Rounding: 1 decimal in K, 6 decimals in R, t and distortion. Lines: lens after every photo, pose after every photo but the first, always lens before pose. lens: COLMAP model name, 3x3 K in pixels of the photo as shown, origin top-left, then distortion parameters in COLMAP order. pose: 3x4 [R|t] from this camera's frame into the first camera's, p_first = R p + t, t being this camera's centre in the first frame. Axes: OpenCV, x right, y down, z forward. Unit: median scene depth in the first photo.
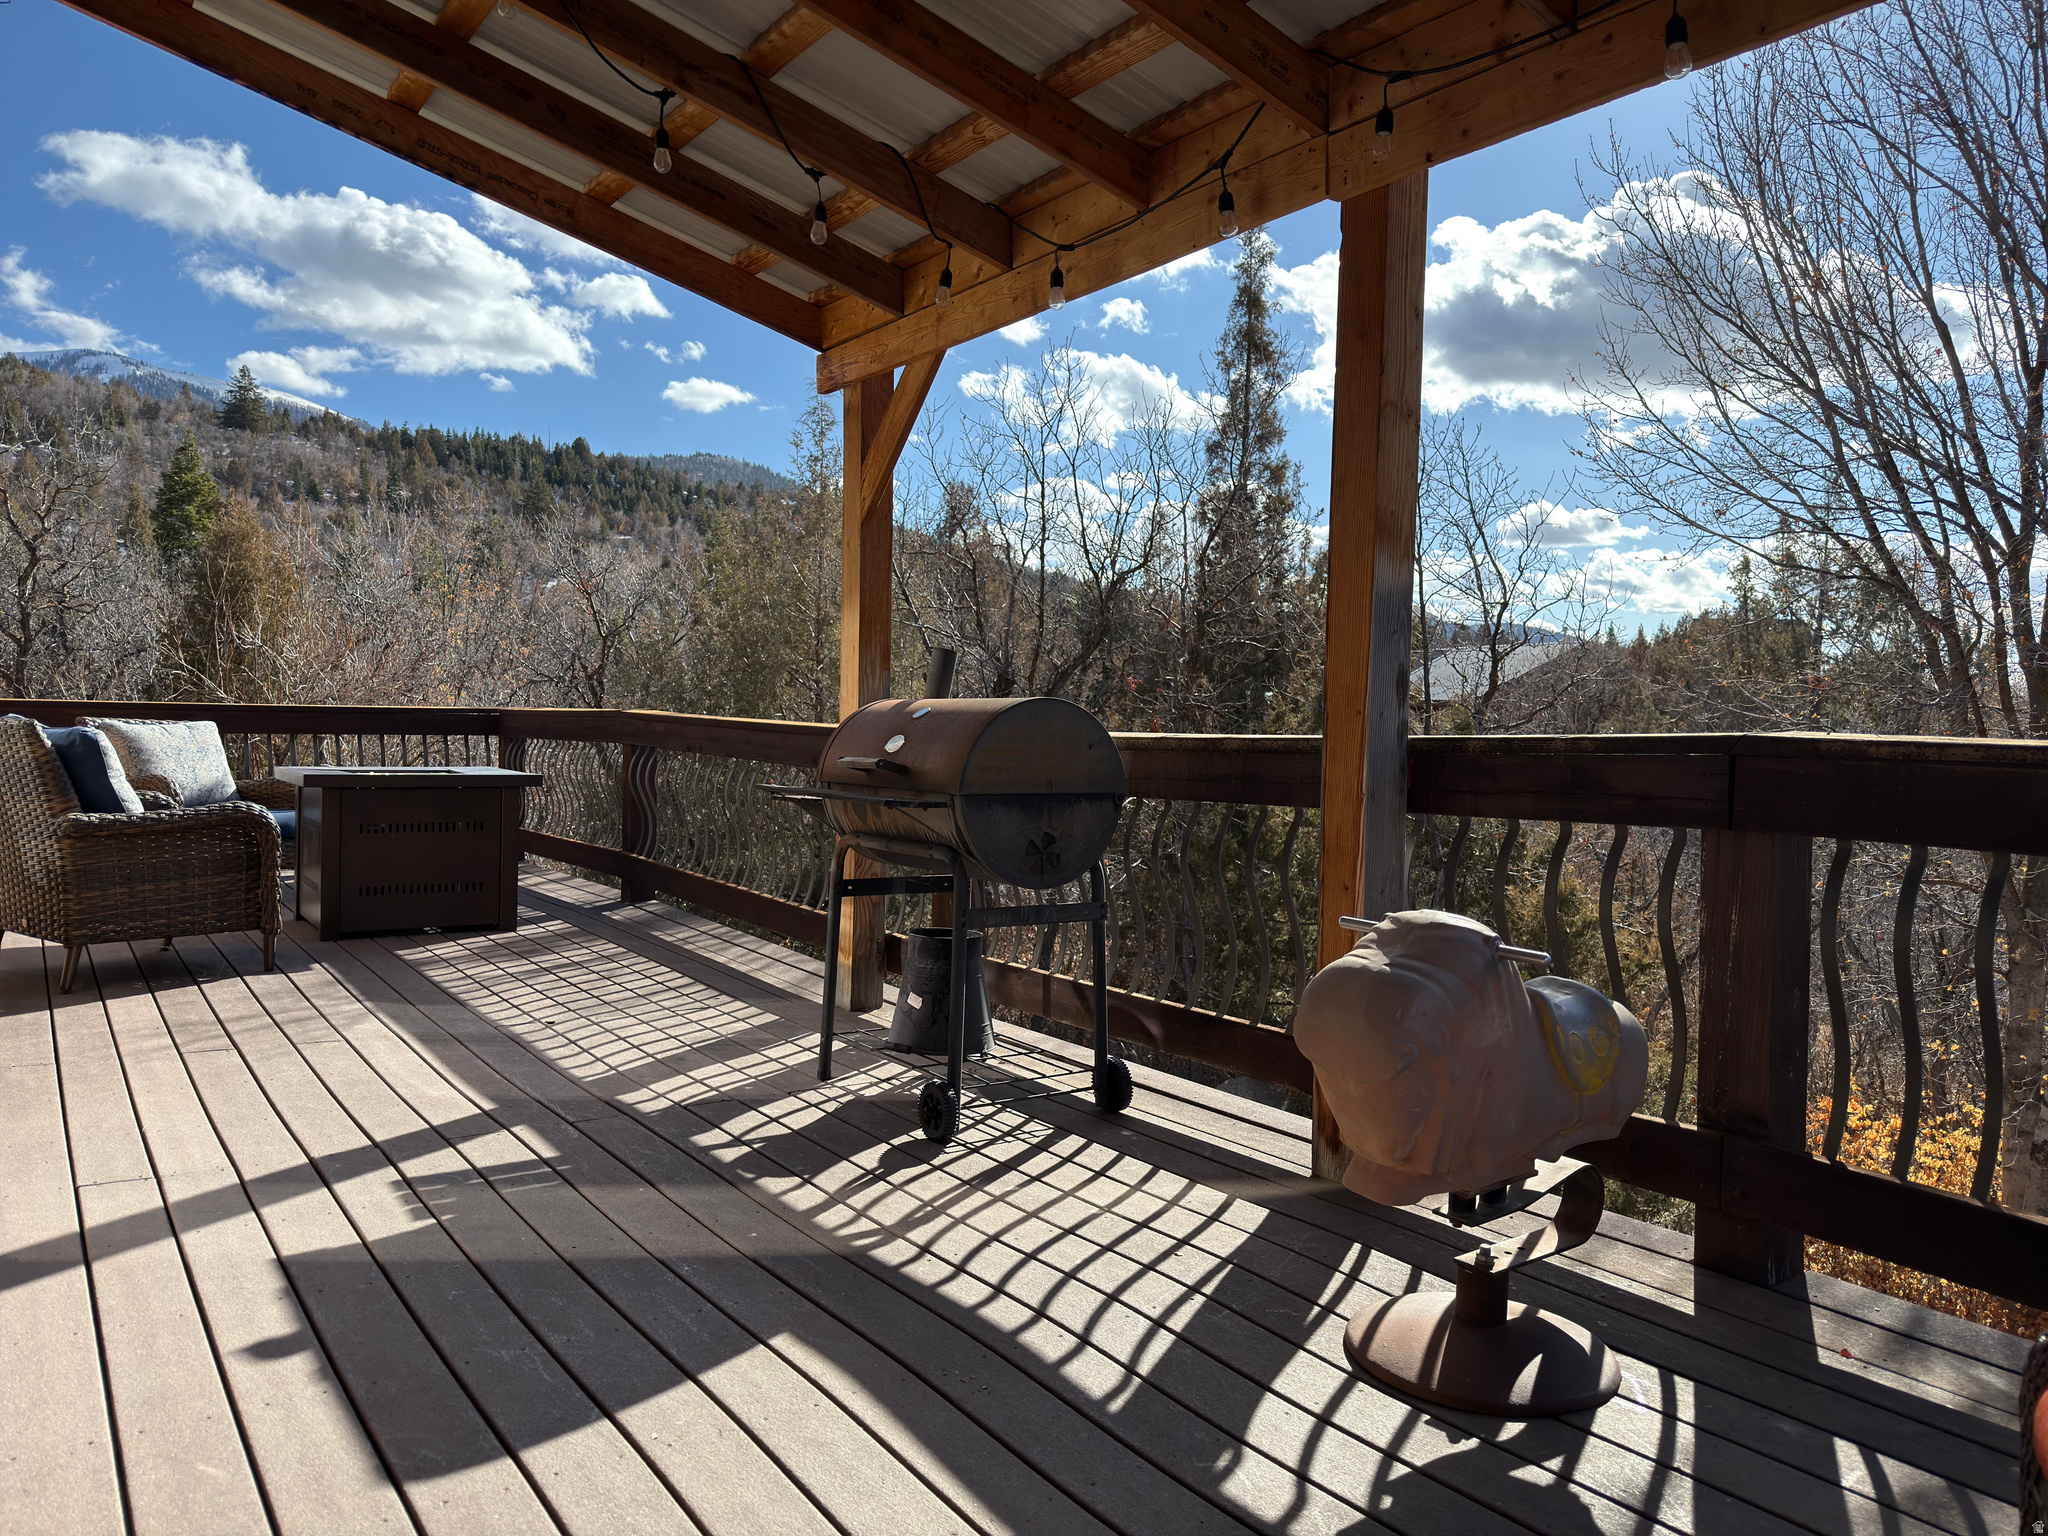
lens RADIAL K [[1435.4, 0, 1024.0], [0, 1435.4, 768.0], [0, 0, 1]] dist [0.018890, -0.030088]
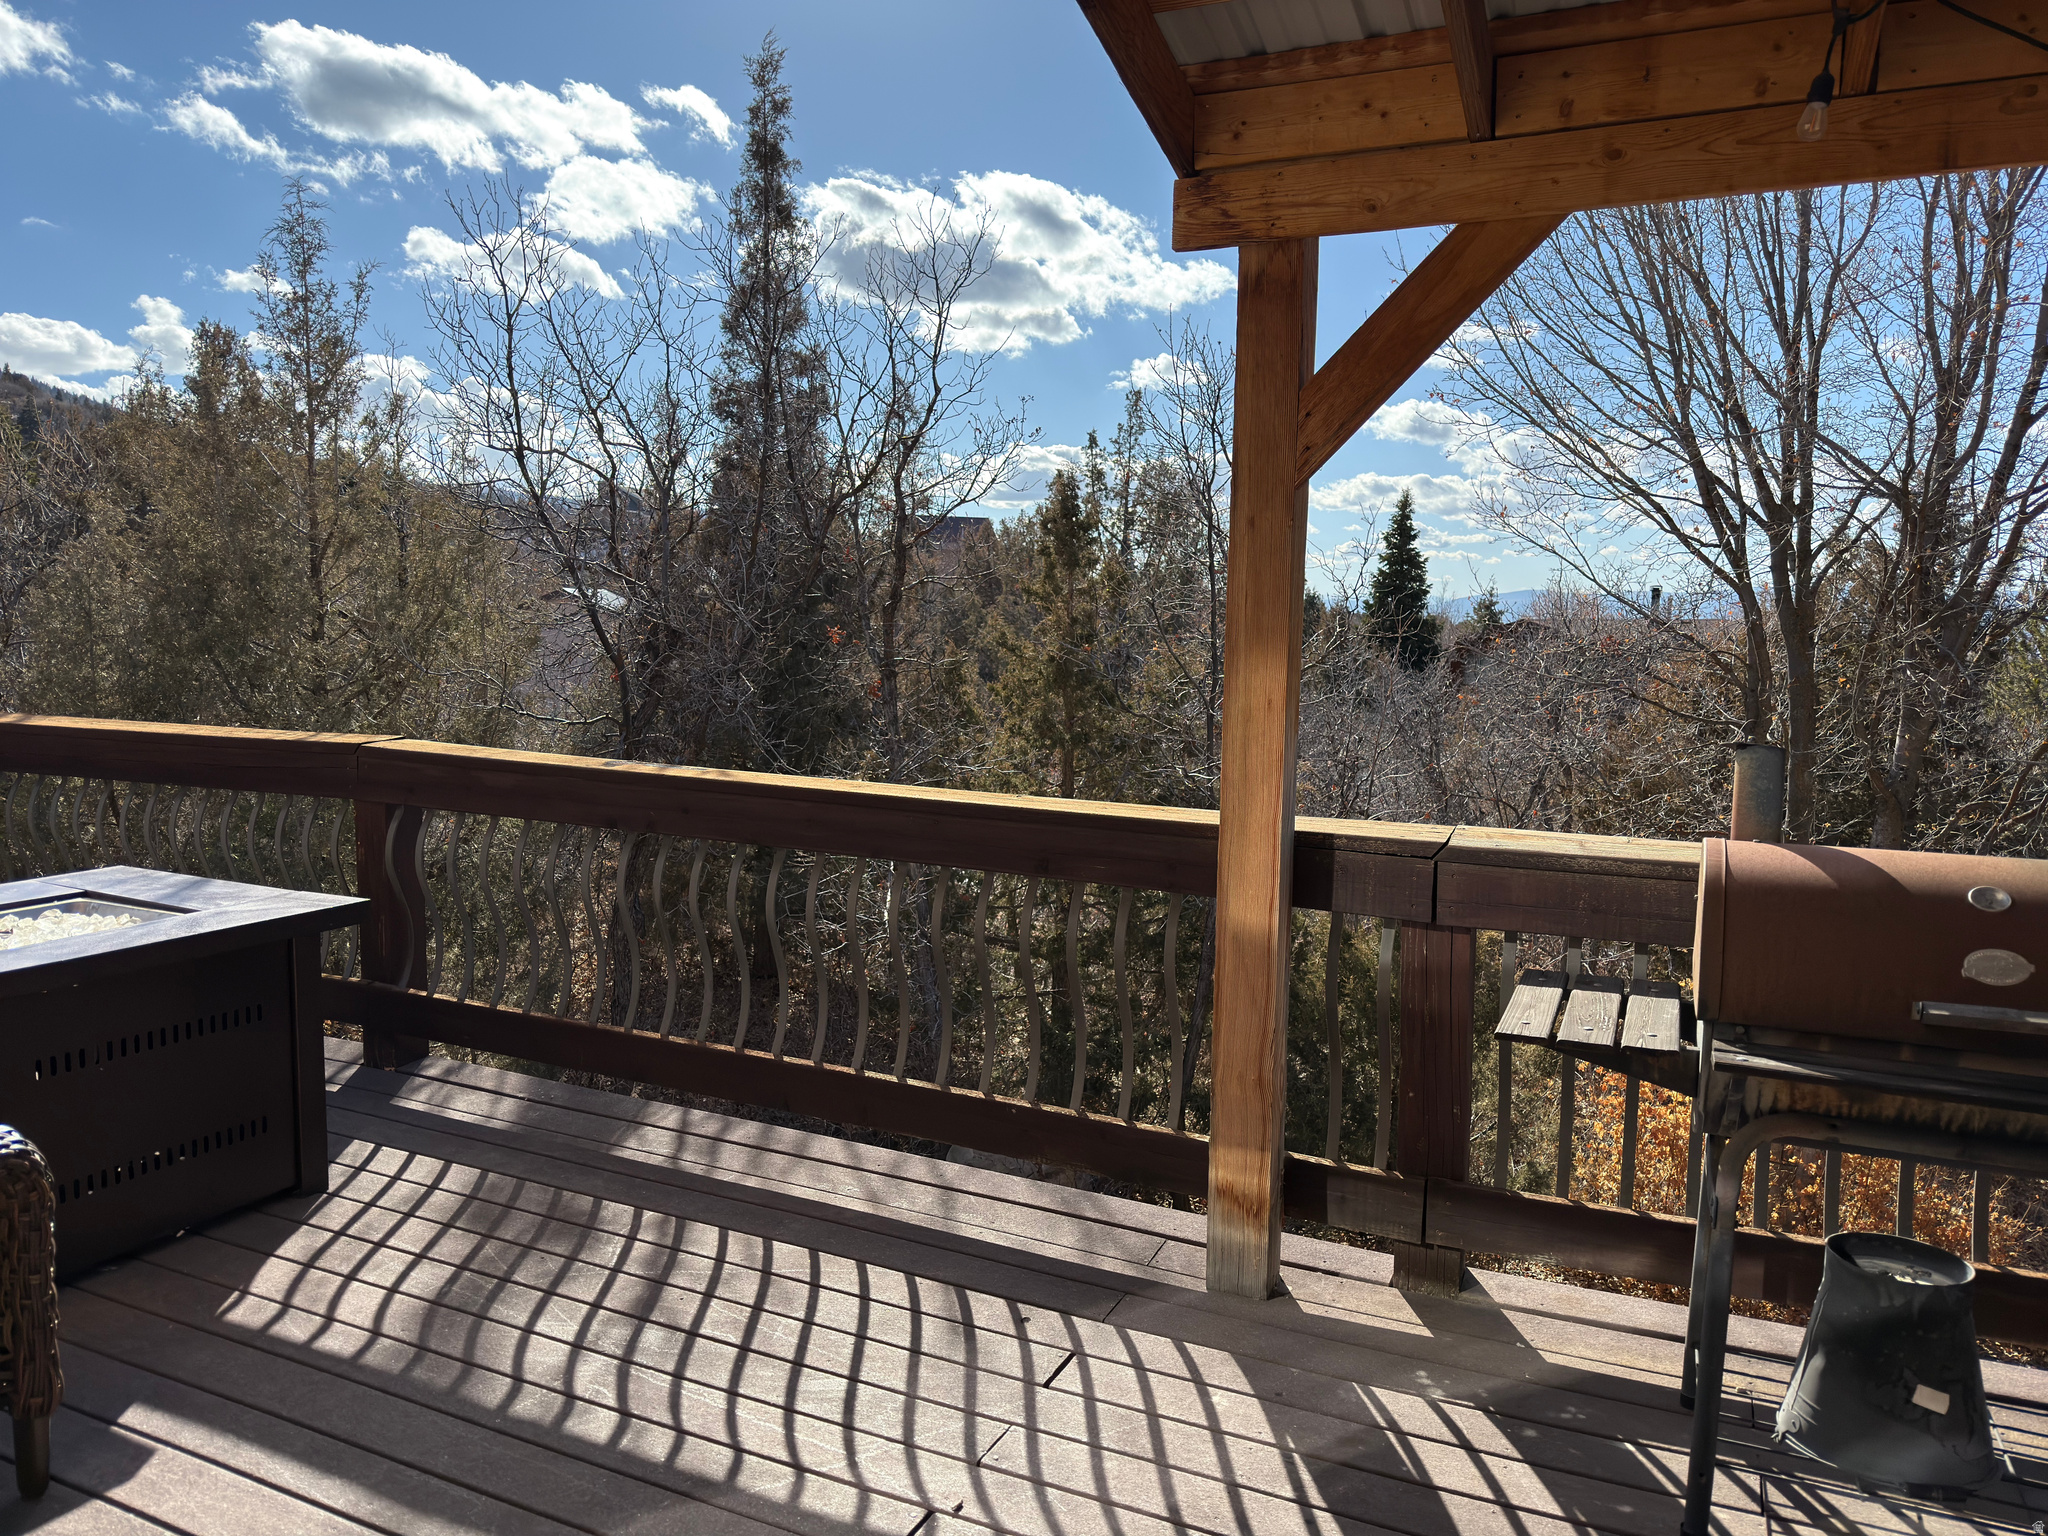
lens RADIAL K [[1426.3, 0, 1024.0], [0, 1426.3, 768.0], [0, 0, 1]] dist [0.134515, -0.159633]
pose [[0.867436, -0.060787, 0.493821, -0.740347], [0.021400, 0.996149, 0.085030, -0.164311], [-0.497088, -0.063190, 0.865396, 0.771461]]
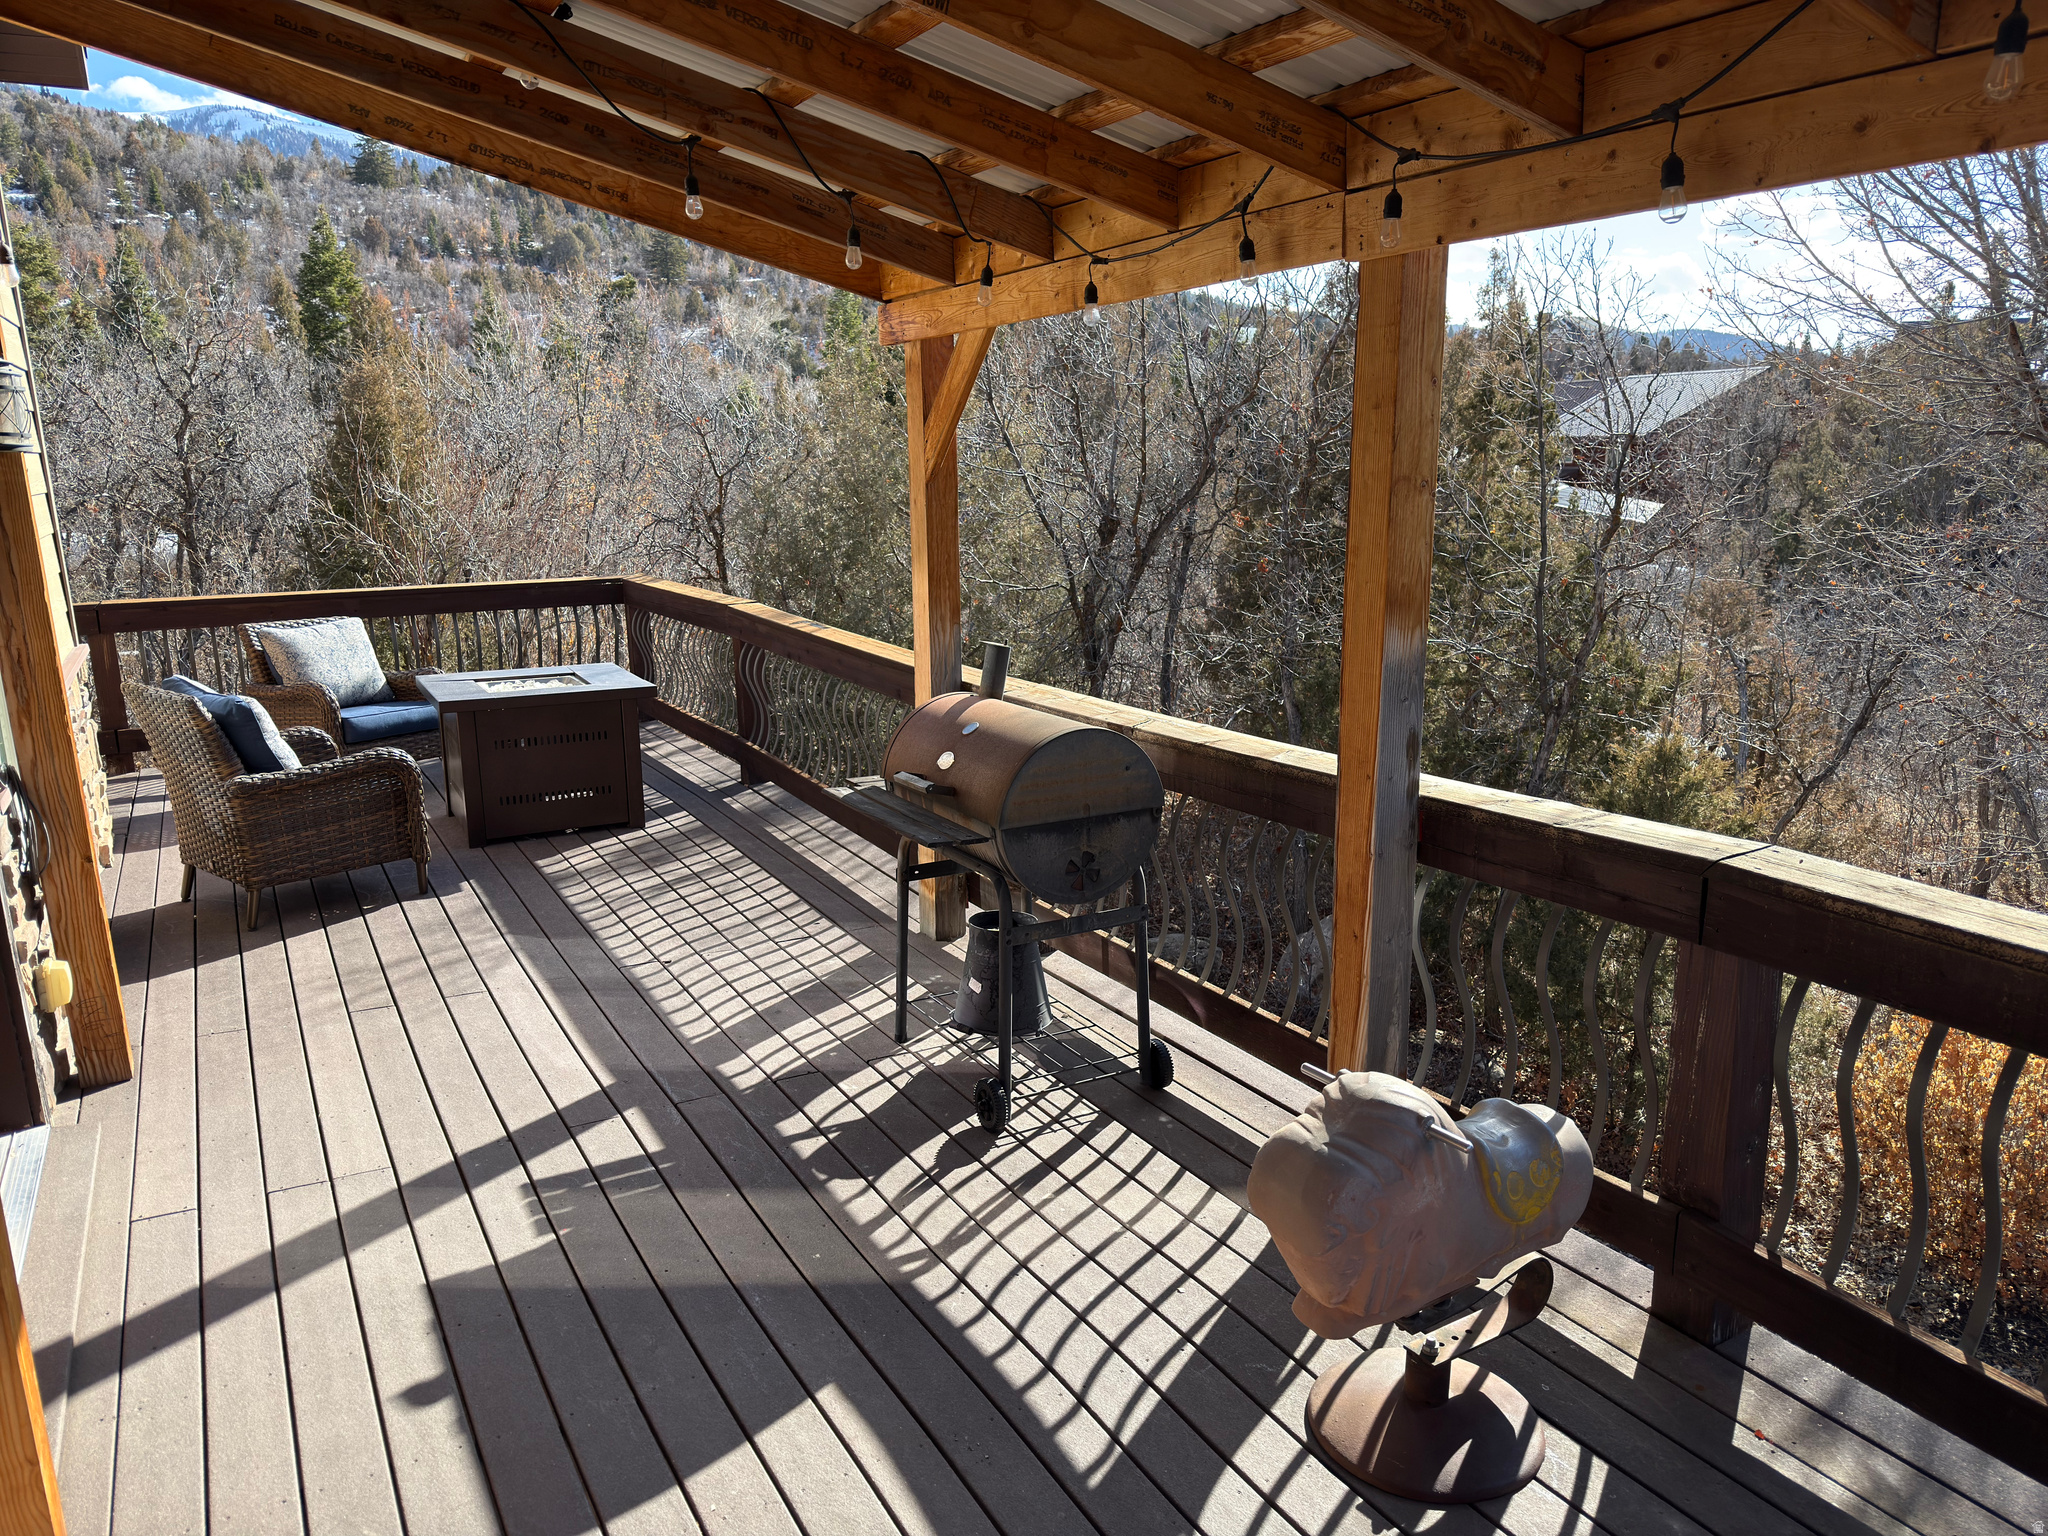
lens RADIAL K [[1430.4, 0, 1019.6], [0, 1430.4, 773.2], [0, 0, 1]] dist [0.027948, -0.041606]
pose [[0.994442, -0.011118, -0.104701, 0.081739], [0.029868, 0.983347, 0.179269, -0.214190], [0.100964, -0.181400, 0.978213, -0.039573]]
